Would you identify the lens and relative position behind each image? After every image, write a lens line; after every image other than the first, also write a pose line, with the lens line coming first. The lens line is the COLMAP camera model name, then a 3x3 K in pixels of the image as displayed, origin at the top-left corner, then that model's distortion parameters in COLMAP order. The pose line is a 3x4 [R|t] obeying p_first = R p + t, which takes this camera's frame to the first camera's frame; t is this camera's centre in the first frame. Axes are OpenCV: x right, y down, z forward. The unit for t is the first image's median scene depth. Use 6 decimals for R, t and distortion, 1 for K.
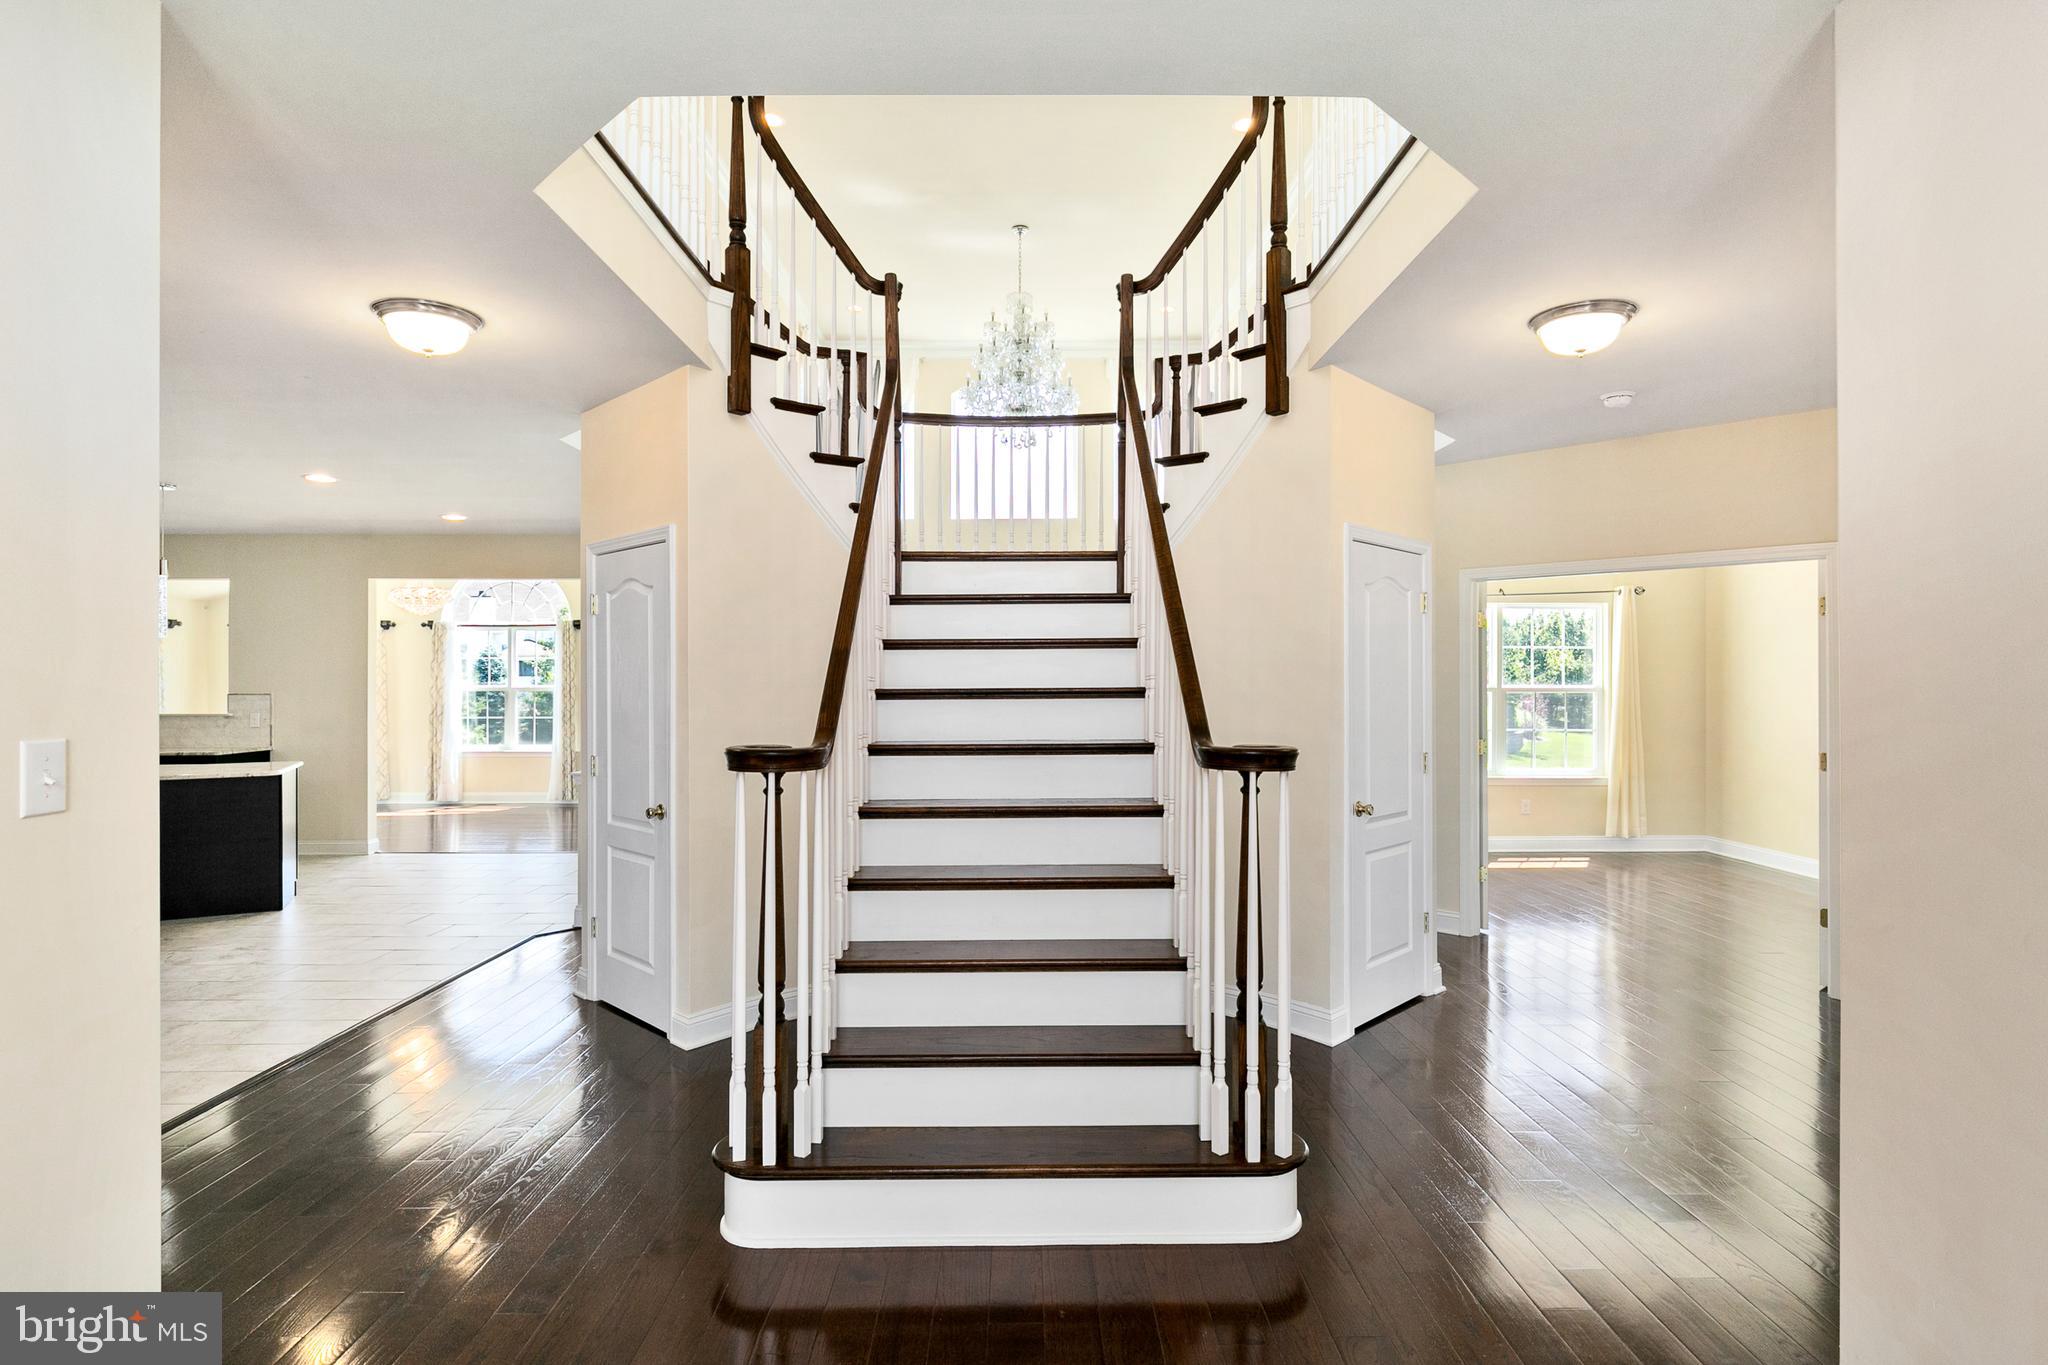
lens RADIAL K [[1051.9, 0, 1032.1], [0, 1051.9, 672.3], [0, 0, 1]] dist [0.005722, -0.004282]
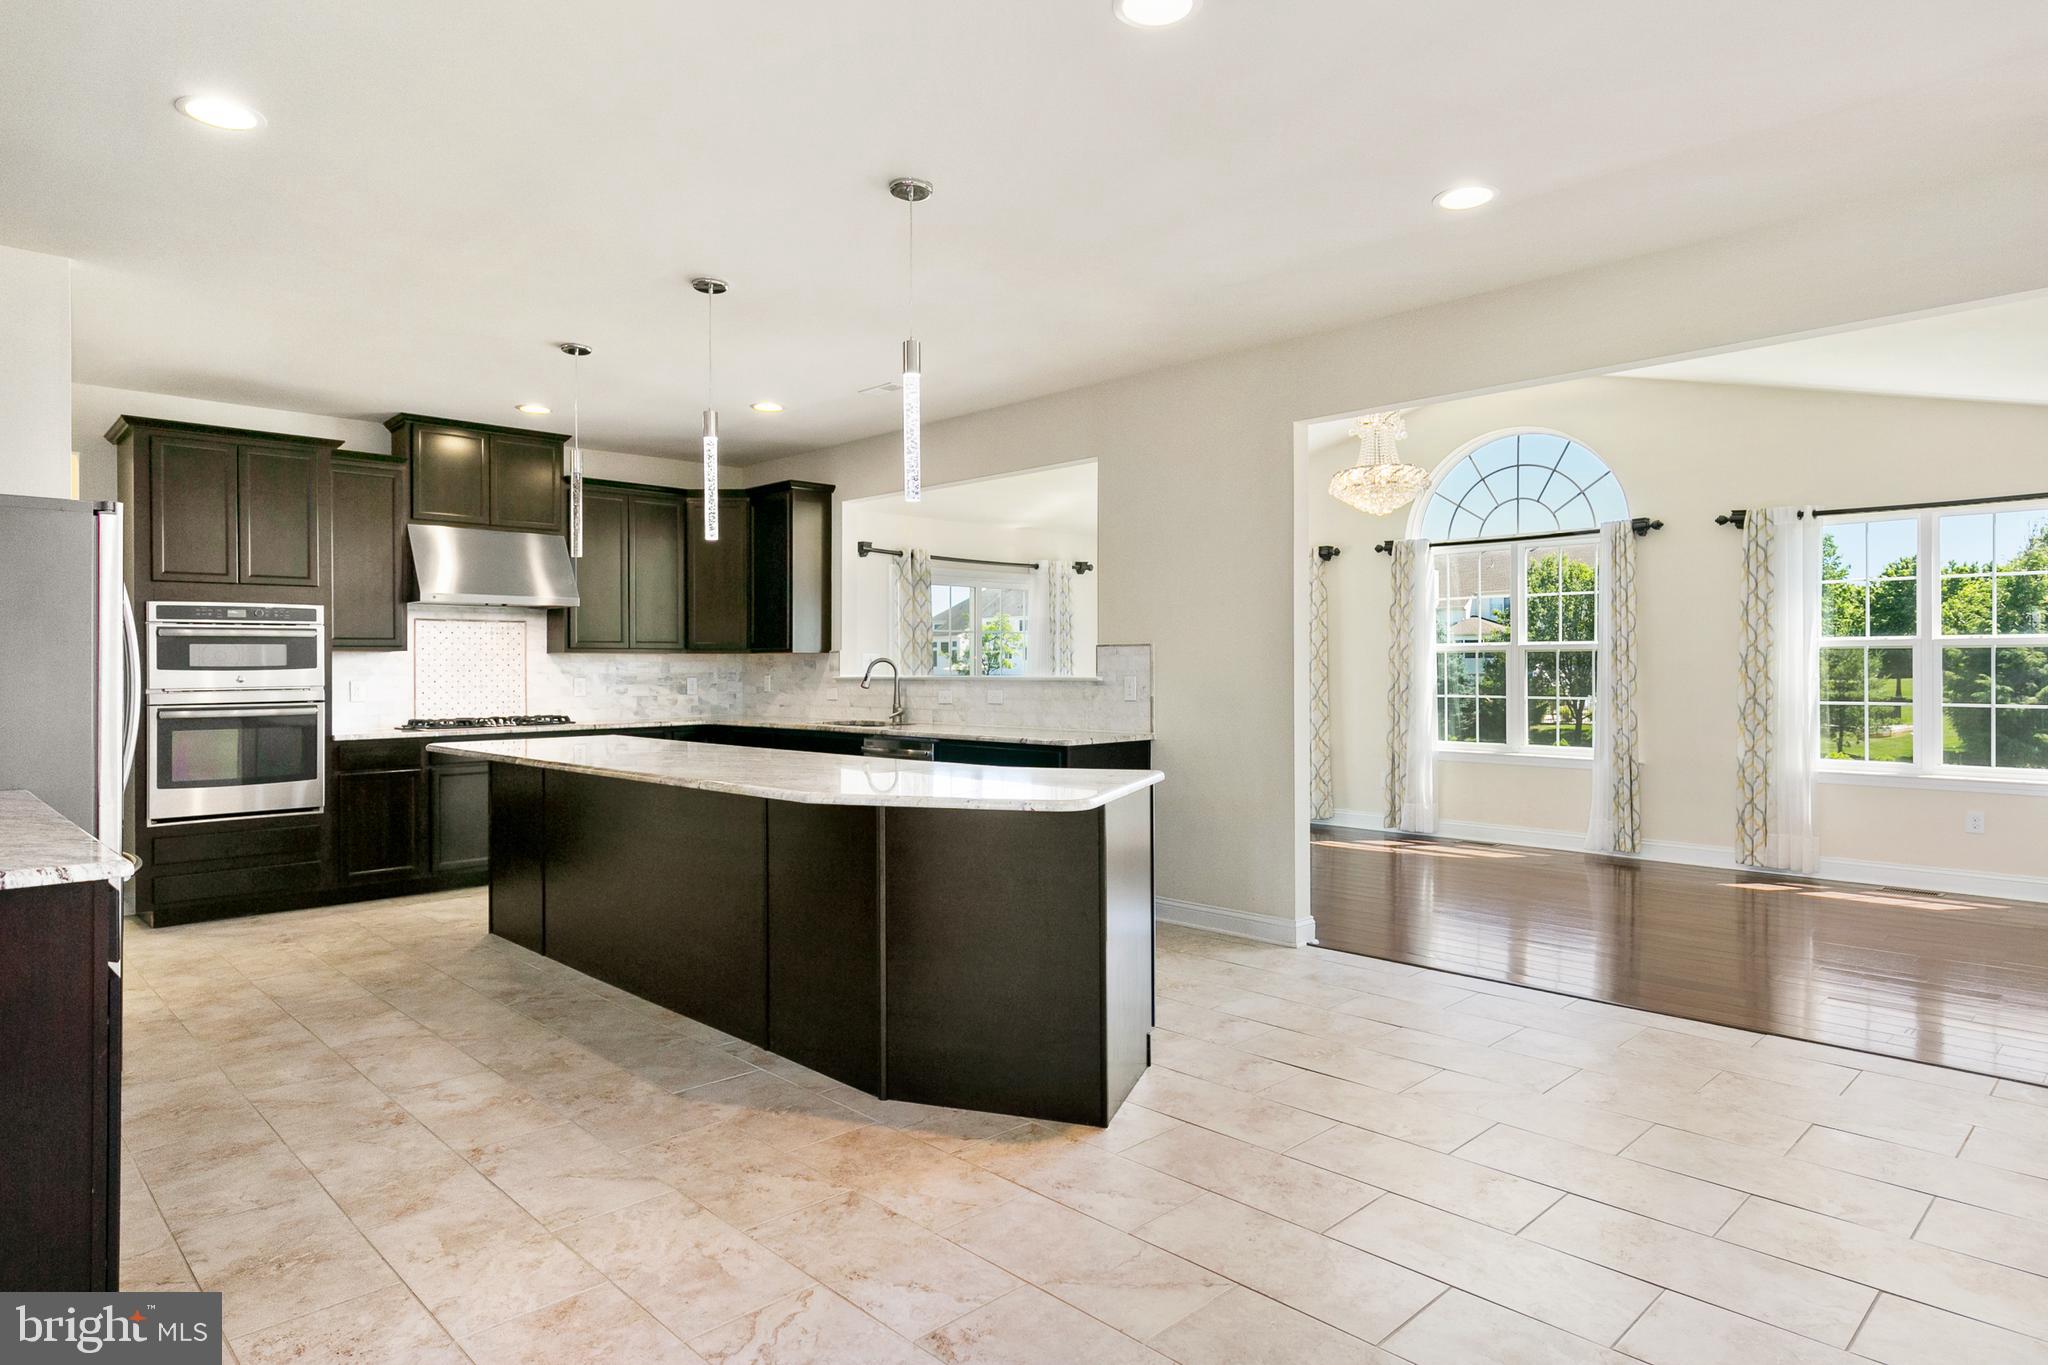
lens RADIAL K [[1140.4, 0, 1004.0], [0, 1140.4, 668.6], [0, 0, 1]] dist [0.001737, 0.002528]
pose [[0.677409, -0.000591, -0.735606, -0.228439], [0.006804, 0.999962, 0.005462, 0.022076], [0.735575, -0.008705, 0.677387, 0.374365]]
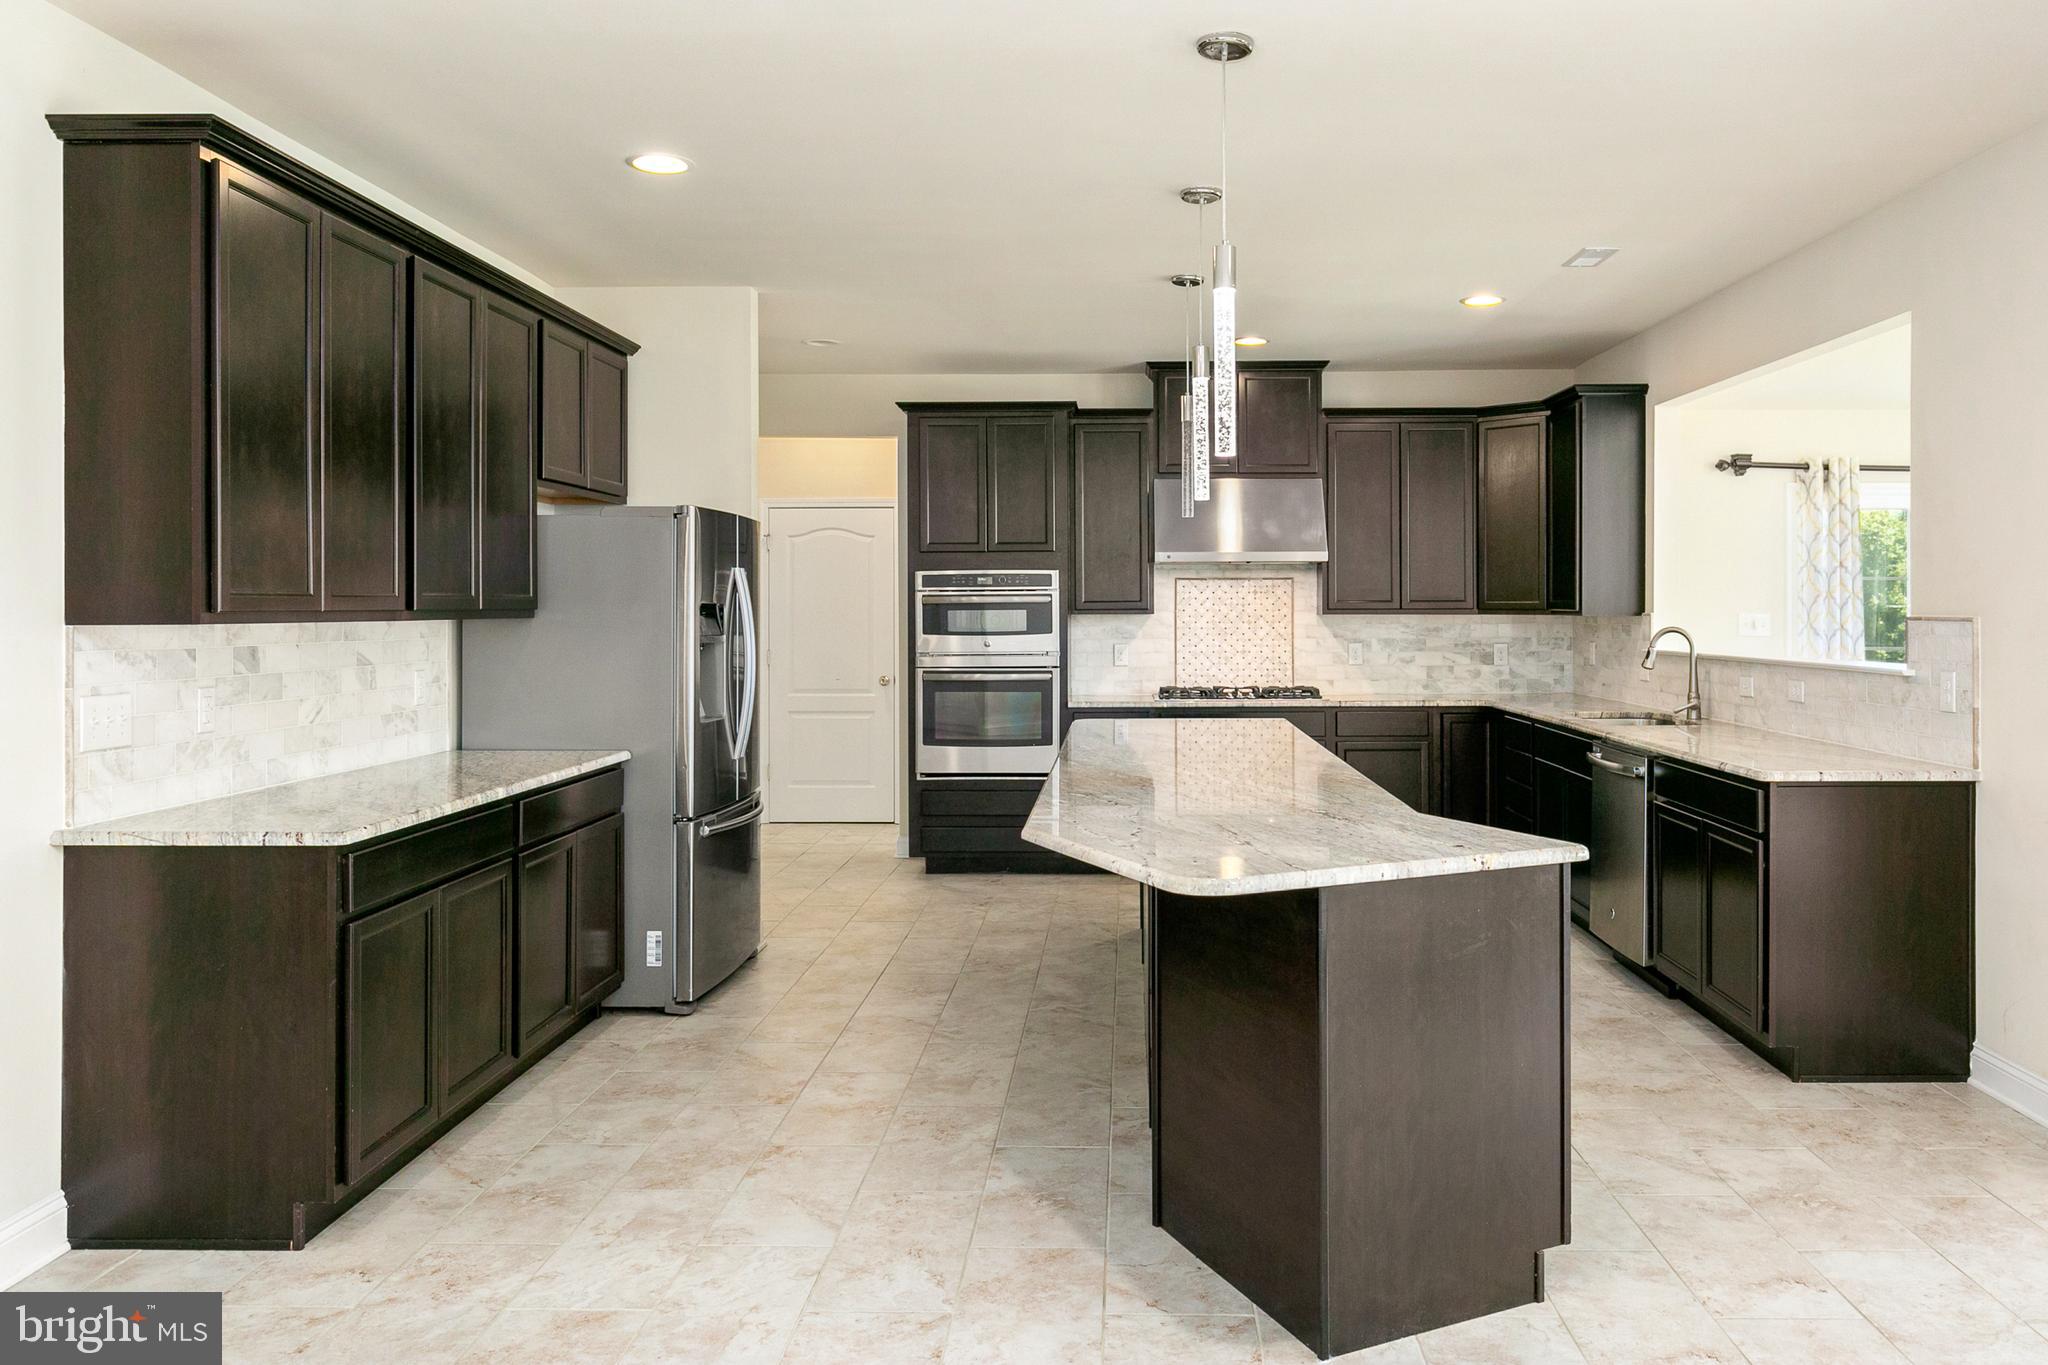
lens RADIAL K [[1429.2, 0, 1131.3], [0, 1429.2, 589.1], [0, 0, 1]] dist [0.013229, -0.010997]
pose [[-0.020265, -0.011386, -0.999730, -0.181916], [0.006674, 0.999911, -0.011524, 0.011256], [0.999772, -0.006906, -0.020187, 0.531487]]
